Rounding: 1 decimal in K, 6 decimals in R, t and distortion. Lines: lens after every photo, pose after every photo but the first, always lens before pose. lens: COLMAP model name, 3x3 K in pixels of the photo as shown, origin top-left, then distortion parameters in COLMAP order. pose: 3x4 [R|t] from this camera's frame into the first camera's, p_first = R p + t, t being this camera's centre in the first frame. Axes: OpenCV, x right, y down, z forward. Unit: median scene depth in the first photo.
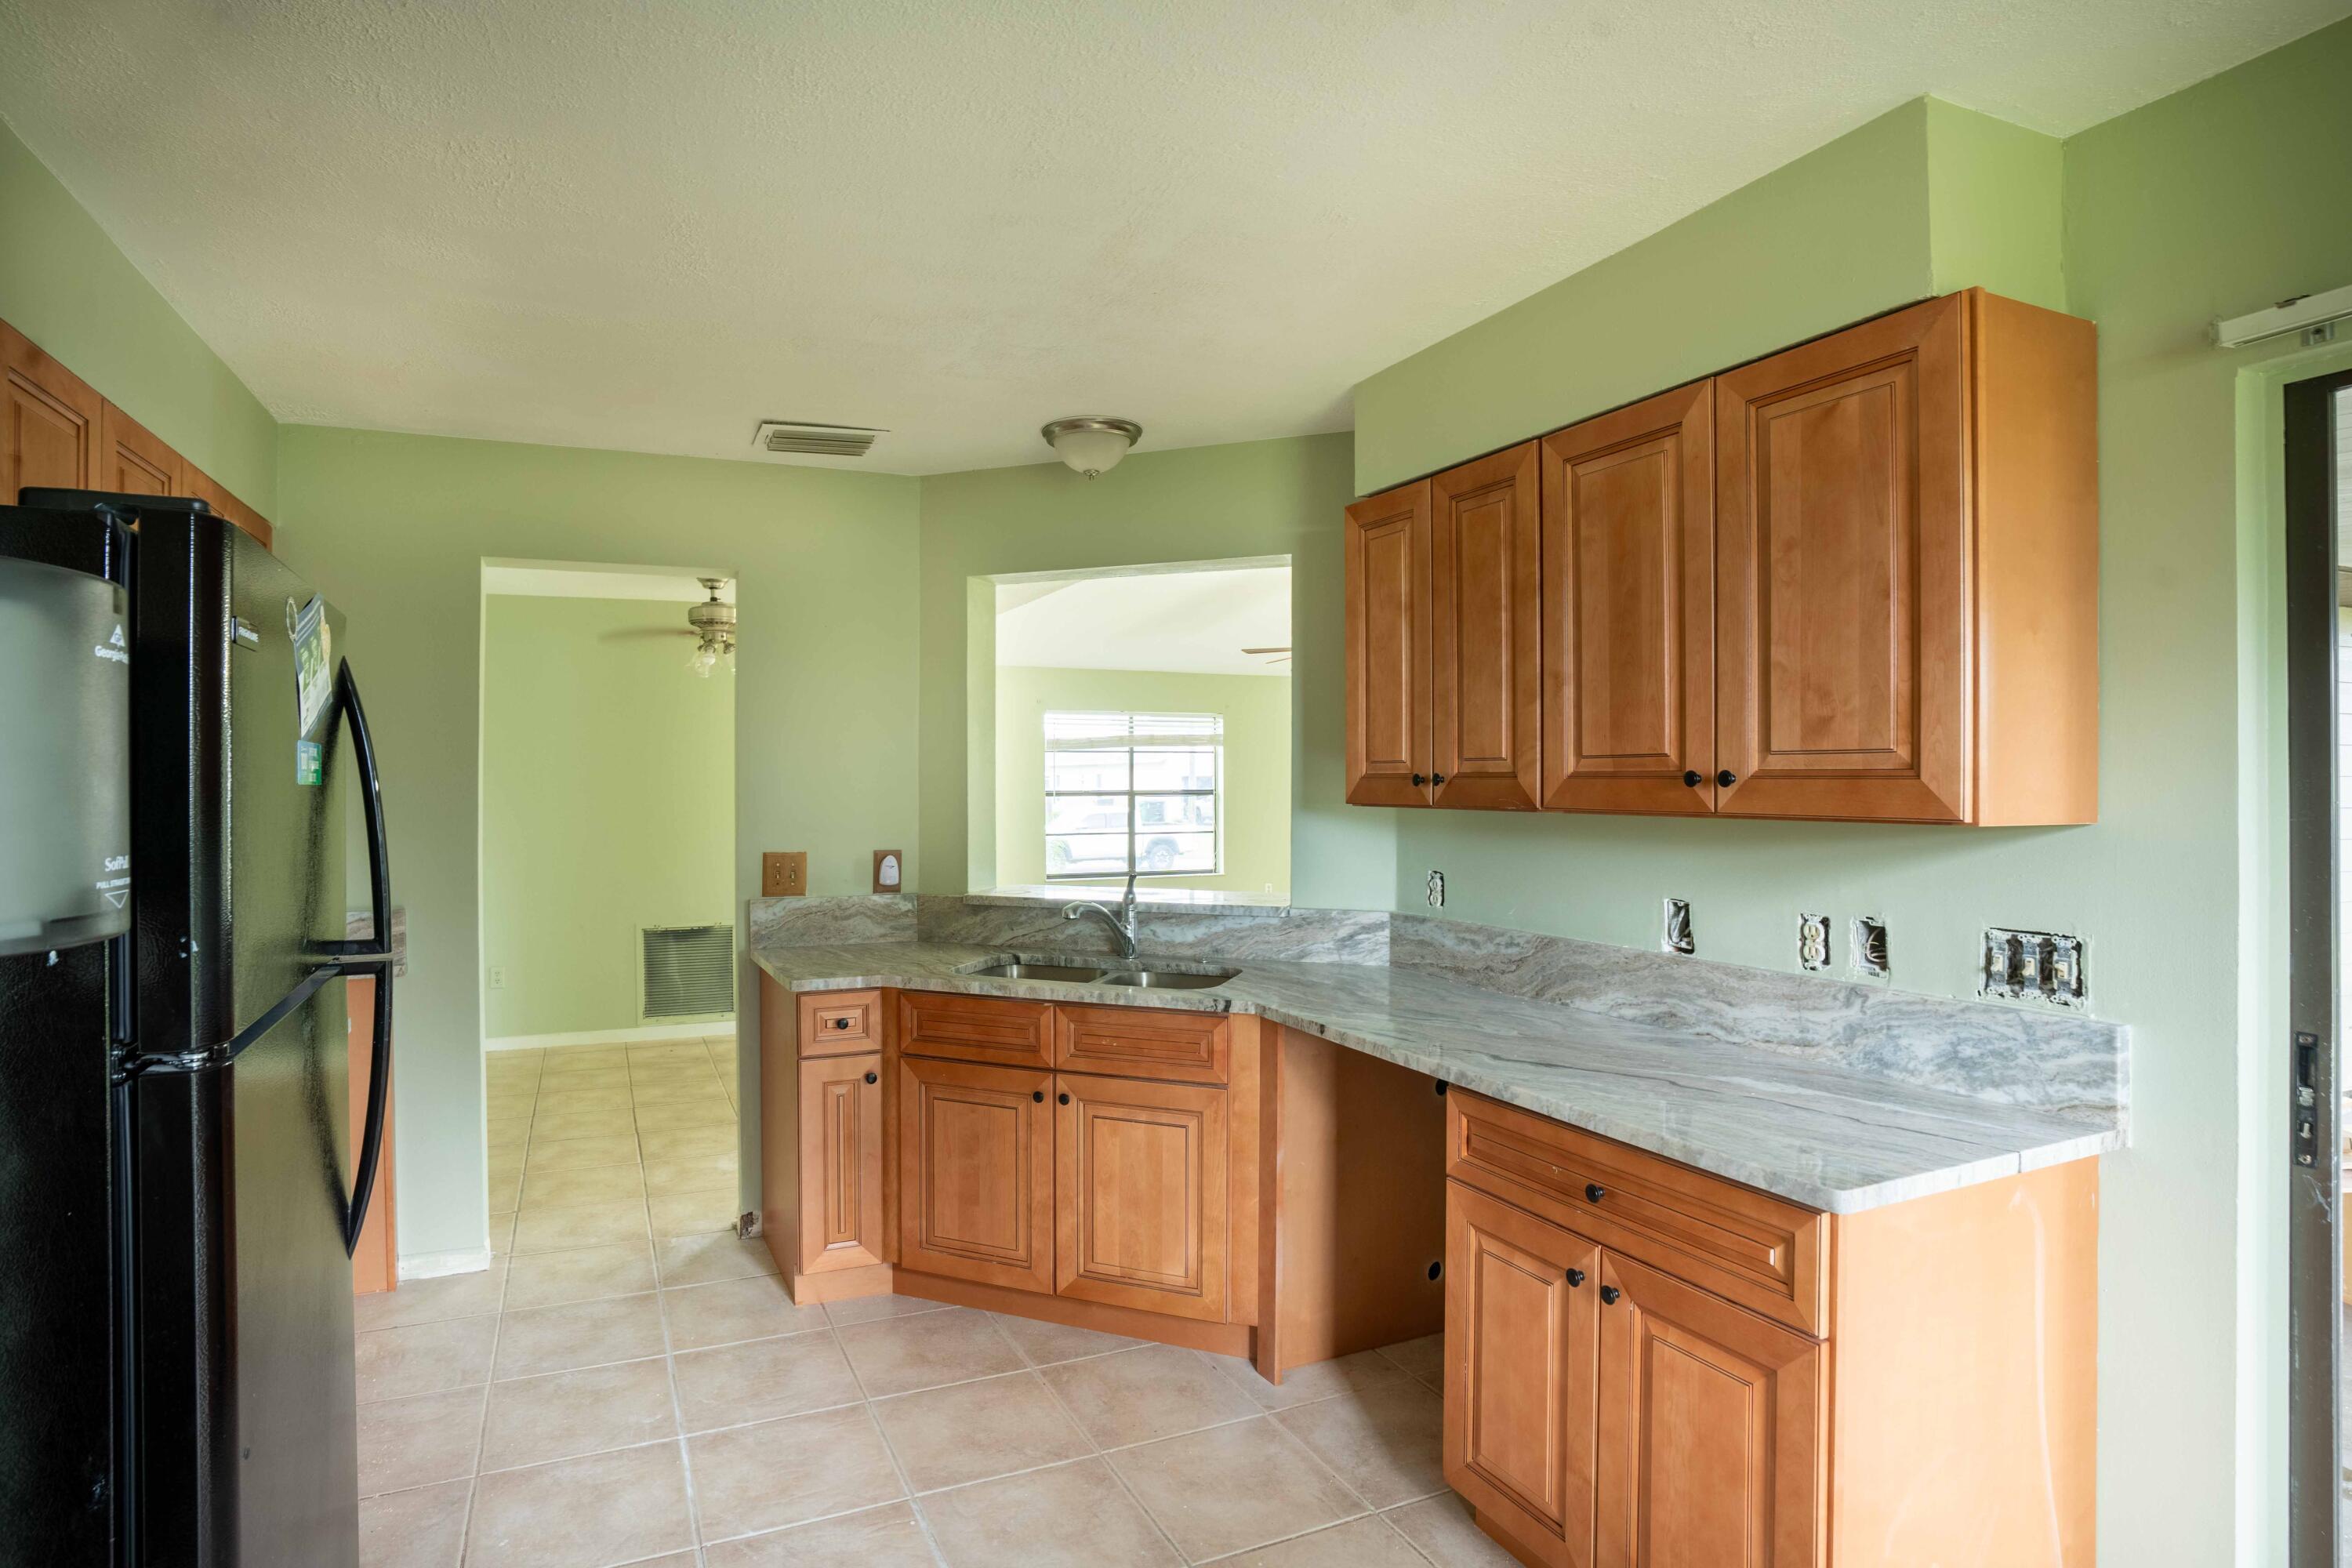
lens RADIAL K [[1223.1, 0, 1102.0], [0, 1223.1, 794.3], [0, 0, 1]] dist [-0.102732, 0.070159]
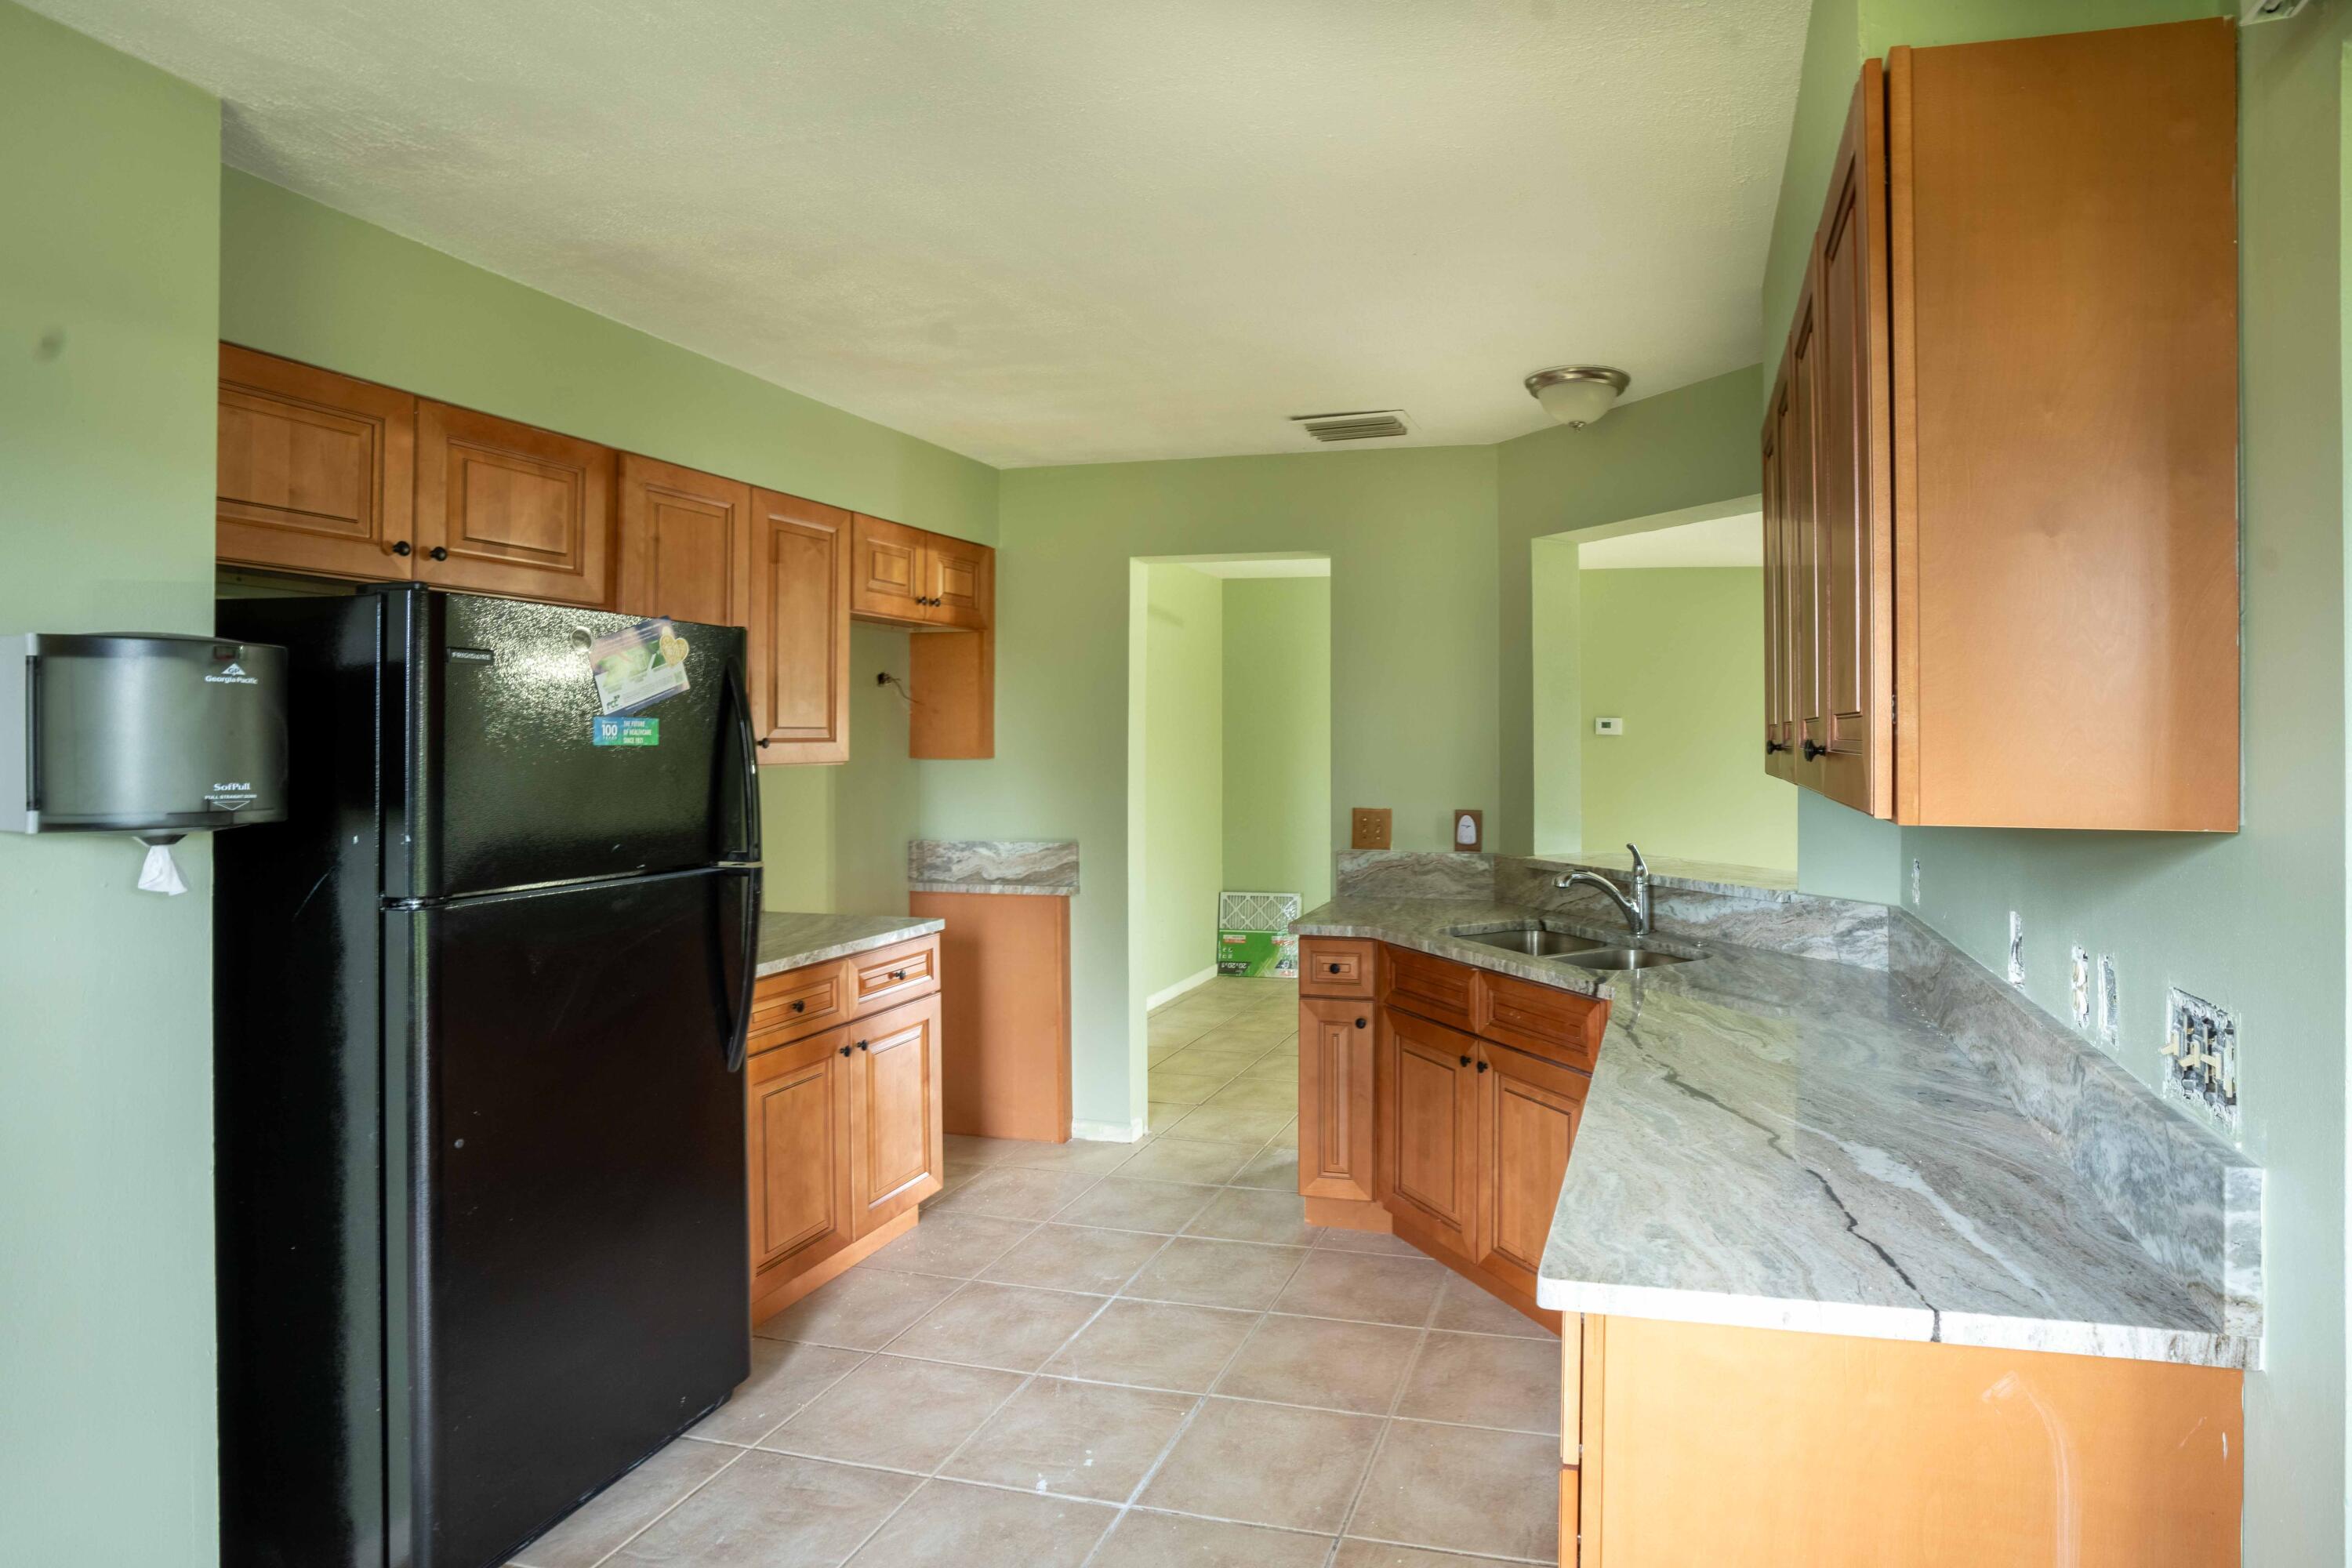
lens RADIAL K [[1177.8, 0, 1173.9], [0, 1177.8, 744.3], [0, 0, 1]] dist [-0.081837, 0.040859]
pose [[0.805595, 0.007515, -0.592418, 0.288681], [-0.011851, 0.999924, -0.003431, -0.004713], [0.592348, 0.009785, 0.805623, 0.076159]]
